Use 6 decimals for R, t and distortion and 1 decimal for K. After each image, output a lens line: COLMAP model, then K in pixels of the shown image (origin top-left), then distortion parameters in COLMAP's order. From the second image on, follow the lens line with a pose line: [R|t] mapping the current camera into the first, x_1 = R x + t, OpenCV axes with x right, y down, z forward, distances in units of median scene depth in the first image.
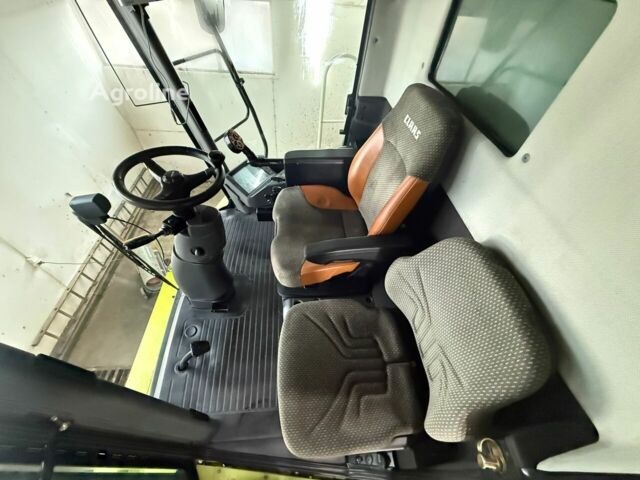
lens RADIAL K [[251.1, 0, 320.0], [0, 251.1, 240.0], [0, 0, 1]] dist [0.011174, -0.000089]
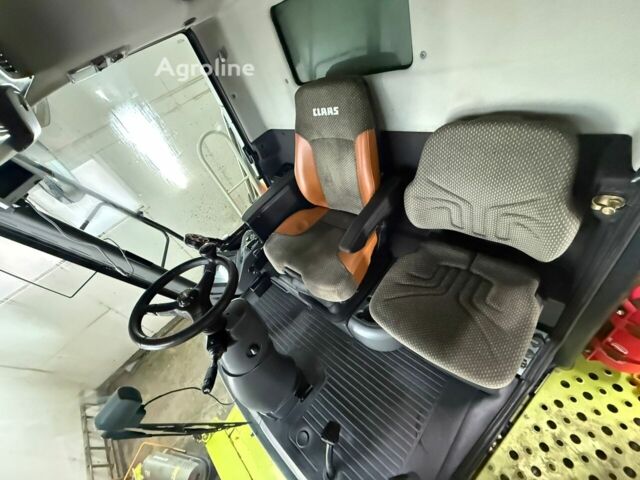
lens RADIAL K [[251.1, 0, 320.0], [0, 251.1, 240.0], [0, 0, 1]] dist [0.011174, -0.000089]
pose [[0.670052, -0.691936, 0.268802, -0.341400], [0.730670, 0.678667, -0.074377, 0.022809], [-0.130963, 0.246243, 0.960319, 0.021984]]
